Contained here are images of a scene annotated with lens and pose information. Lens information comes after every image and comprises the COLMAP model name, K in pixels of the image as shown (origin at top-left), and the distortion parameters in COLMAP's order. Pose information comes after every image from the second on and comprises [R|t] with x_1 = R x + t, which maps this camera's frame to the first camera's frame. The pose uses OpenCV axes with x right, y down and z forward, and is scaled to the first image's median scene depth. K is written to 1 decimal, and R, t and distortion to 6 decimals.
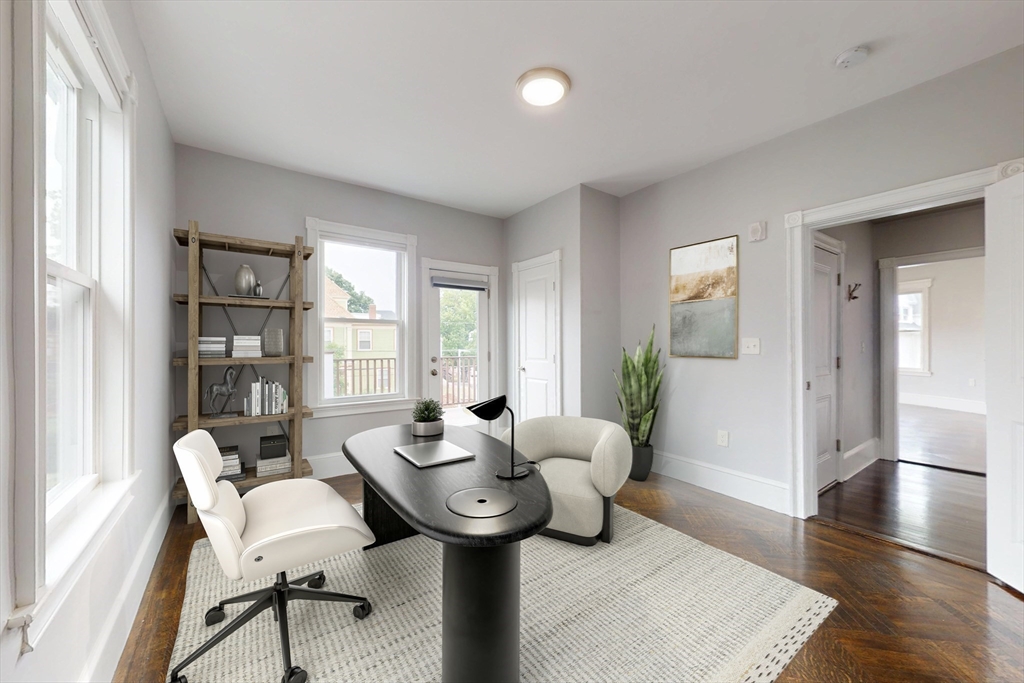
lens RADIAL K [[448.6, 0, 510.7], [0, 448.6, 342.9], [0, 0, 1]] dist [0.002463, -0.000057]
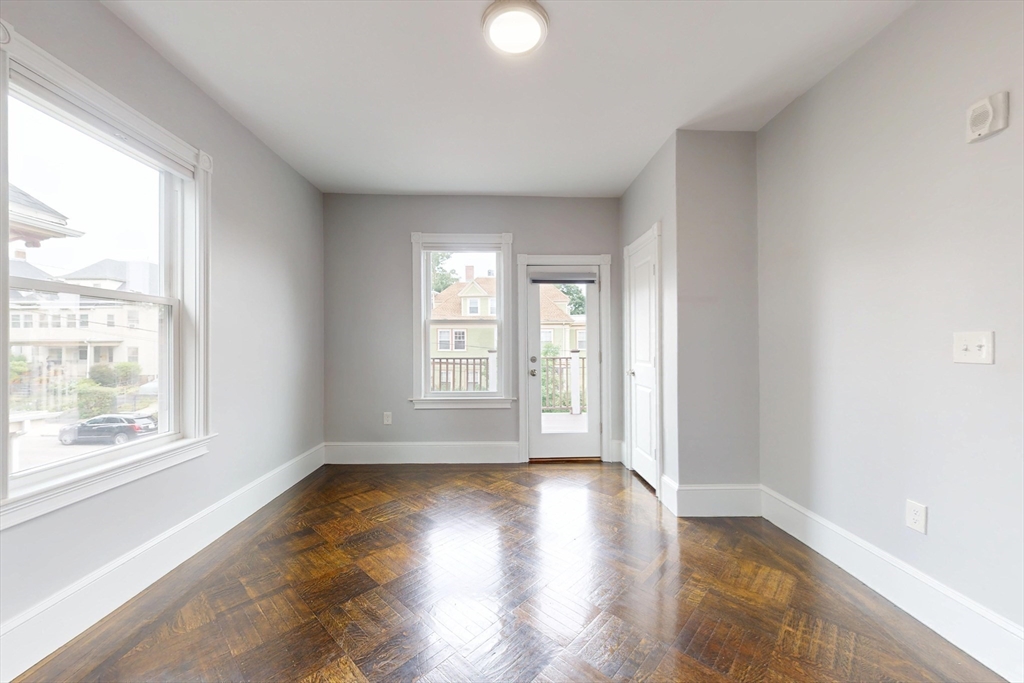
lens RADIAL K [[426.1, 0, 512.0], [0, 426.1, 341.5], [0, 0, 1]] dist [-0.000645, -0.000326]
pose [[0.792689, -0.002497, -0.609621, 0.348858], [0.000730, 0.999995, -0.003147, 0.001476], [0.609626, 0.002050, 0.792687, 0.252351]]
